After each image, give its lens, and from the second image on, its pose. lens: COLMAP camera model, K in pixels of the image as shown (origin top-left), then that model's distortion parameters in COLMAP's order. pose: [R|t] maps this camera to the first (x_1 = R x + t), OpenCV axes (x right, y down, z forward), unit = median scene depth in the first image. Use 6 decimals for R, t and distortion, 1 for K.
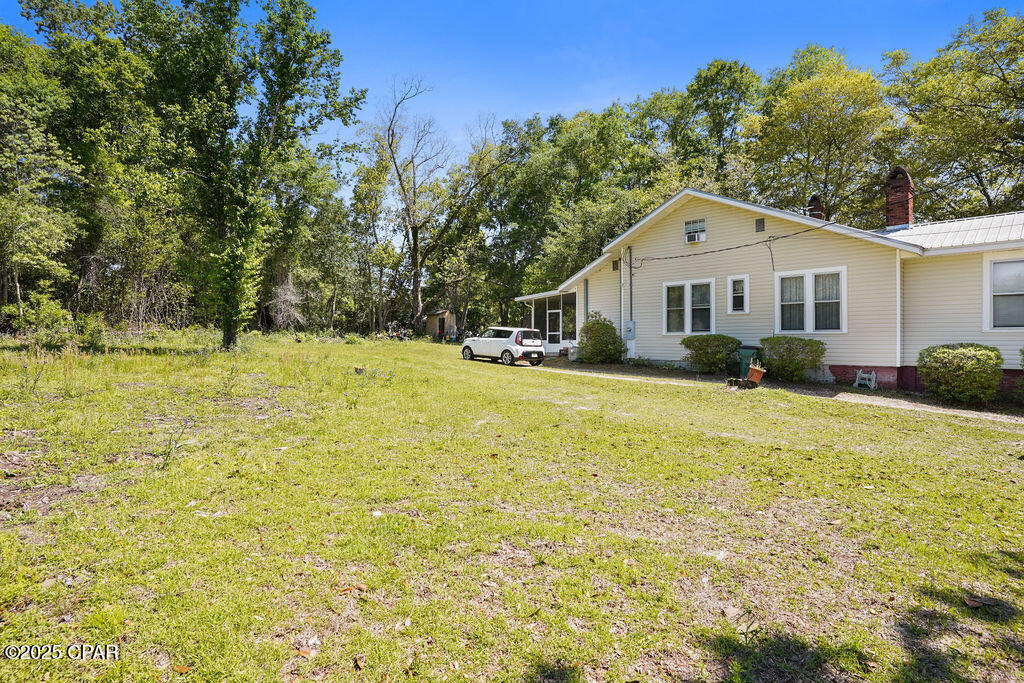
lens RADIAL K [[517.8, 0, 512.0], [0, 517.8, 341.5], [0, 0, 1]] dist [-0.067954, 0.026290]
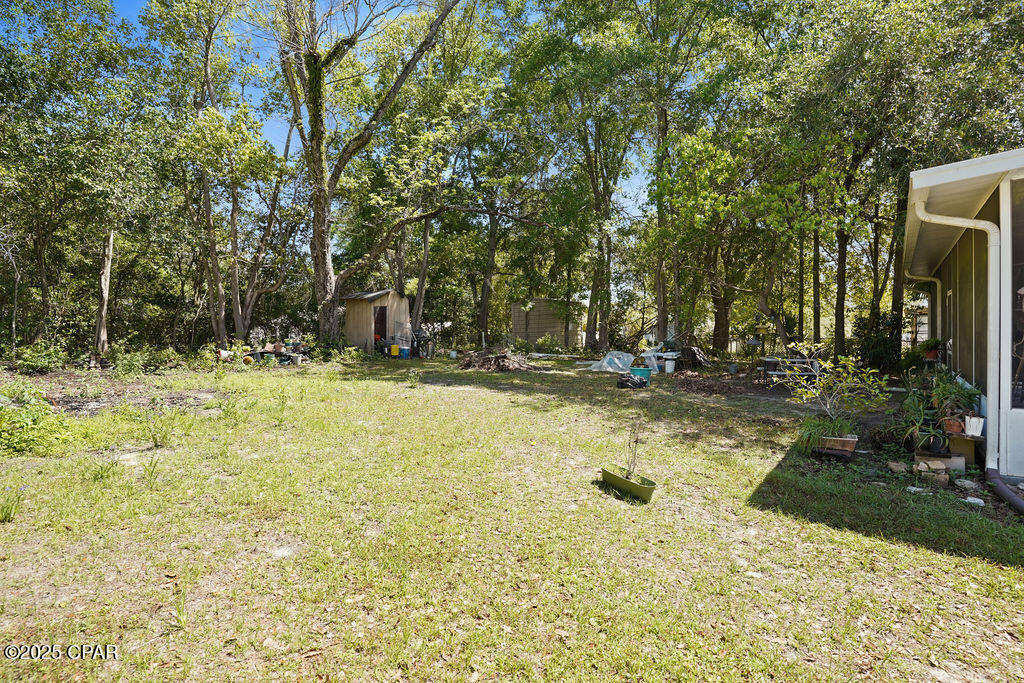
lens RADIAL K [[517.8, 0, 512.0], [0, 517.8, 341.5], [0, 0, 1]] dist [-0.067954, 0.026290]
pose [[0.984469, -0.028441, 0.173241, -0.103086], [0.025828, 0.999516, 0.017318, -0.020127], [-0.173649, -0.012575, 0.984727, 0.540922]]
